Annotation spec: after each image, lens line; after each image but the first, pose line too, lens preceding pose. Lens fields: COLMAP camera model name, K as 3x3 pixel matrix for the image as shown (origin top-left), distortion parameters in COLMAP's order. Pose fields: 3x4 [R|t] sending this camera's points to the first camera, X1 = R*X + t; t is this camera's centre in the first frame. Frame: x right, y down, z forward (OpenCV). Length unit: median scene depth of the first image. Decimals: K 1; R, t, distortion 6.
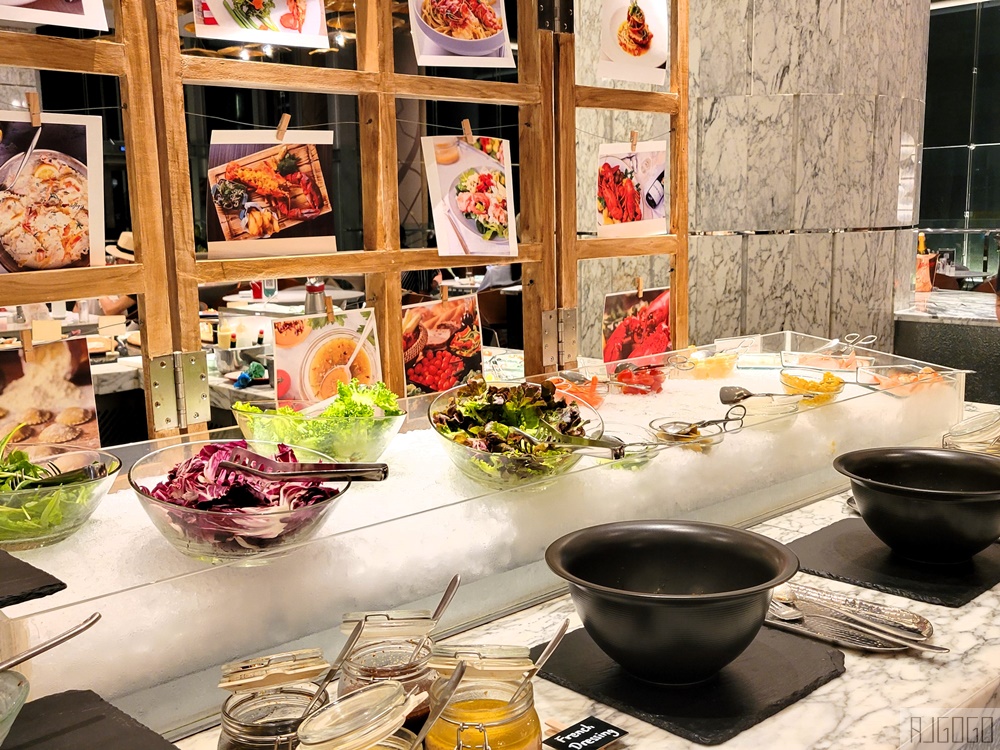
lens RADIAL K [[1113.6, 0, 498.8], [0, 1113.6, 379.0], [0, 0, 1]] dist [0.023011, 0.000000]
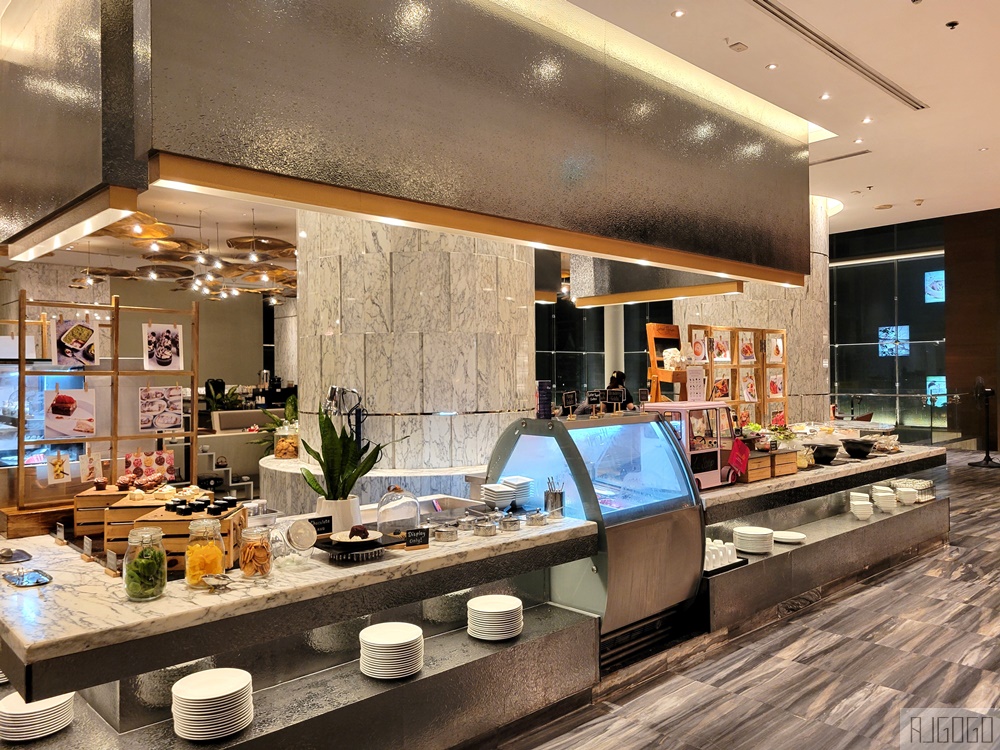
lens RADIAL K [[775.0, 0, 500.4], [0, 775.0, 371.6], [0, 0, 1]] dist [0.008860, 0.002054]
pose [[0.999917, 0.005829, -0.011470, -0.903441], [-0.007550, 0.987692, -0.156231, 0.245444], [0.010419, 0.156305, 0.987654, -1.948939]]
